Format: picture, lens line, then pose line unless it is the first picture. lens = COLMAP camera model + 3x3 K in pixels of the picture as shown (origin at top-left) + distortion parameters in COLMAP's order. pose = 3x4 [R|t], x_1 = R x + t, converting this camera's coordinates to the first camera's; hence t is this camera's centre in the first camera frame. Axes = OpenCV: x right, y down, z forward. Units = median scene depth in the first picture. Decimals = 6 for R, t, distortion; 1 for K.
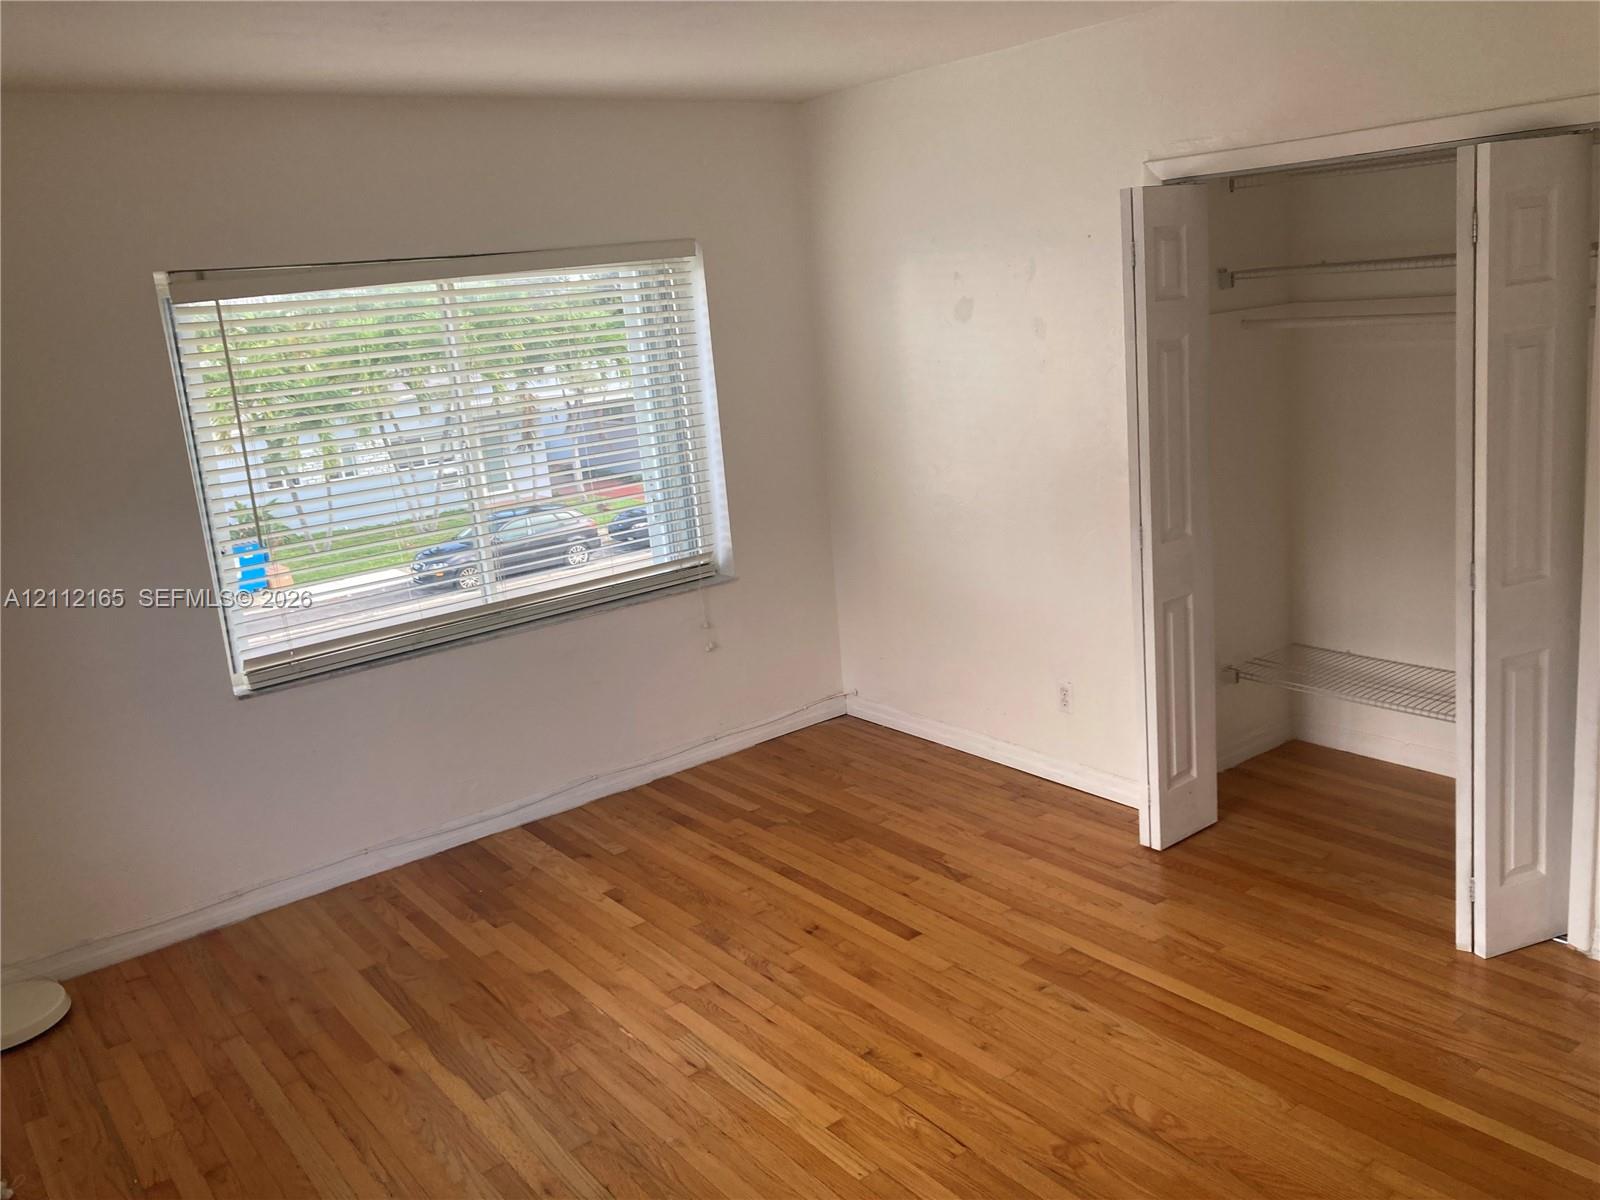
lens RADIAL K [[1319.9, 0, 811.2], [0, 1319.9, 595.6], [0, 0, 1]] dist [0.040124, -0.006986]
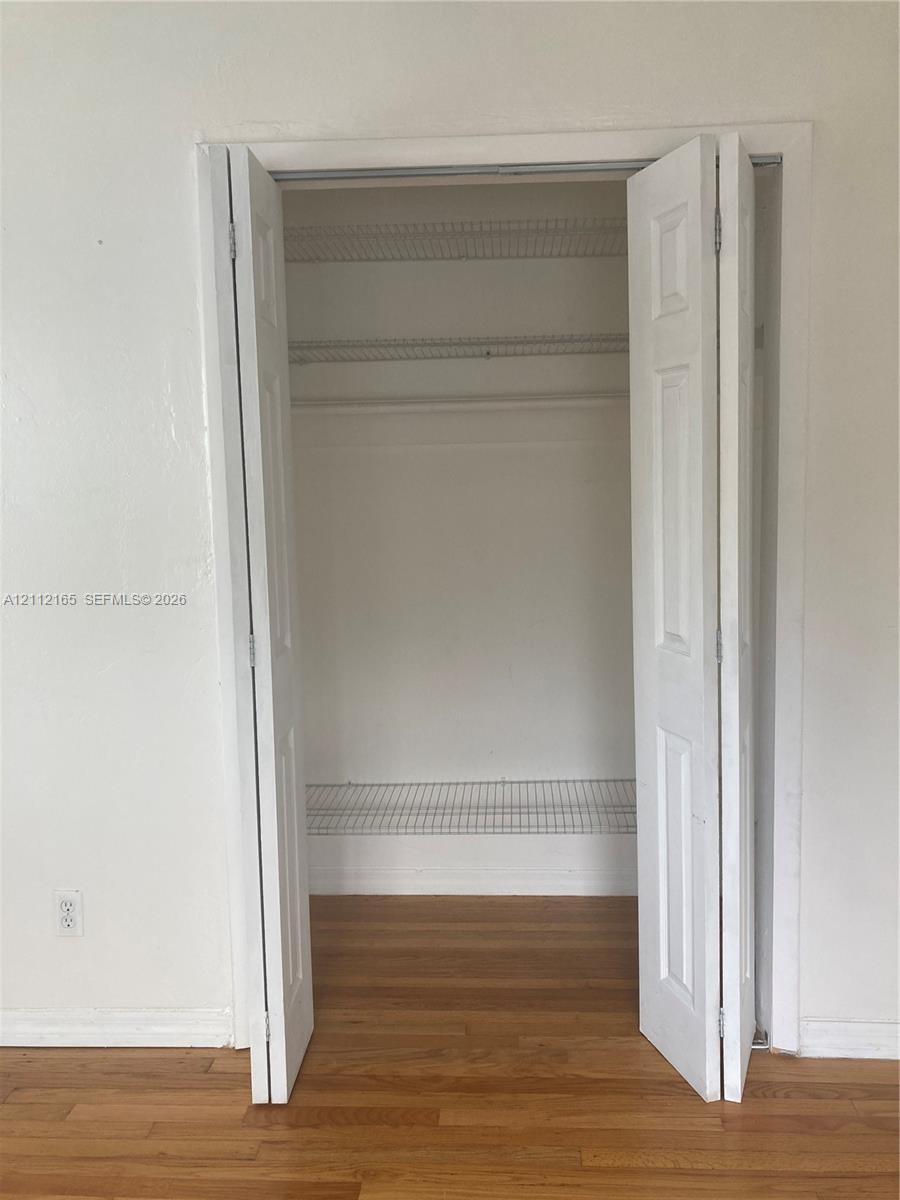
lens RADIAL K [[989.9, 0, 450.0], [0, 989.9, 600.0], [0, 0, 1]] dist [0.040124, -0.006986]
pose [[0.656187, -0.016174, 0.754425, -0.079546], [0.142693, 0.984392, -0.103008, -0.001827], [-0.740984, 0.175244, 0.648253, 0.596292]]
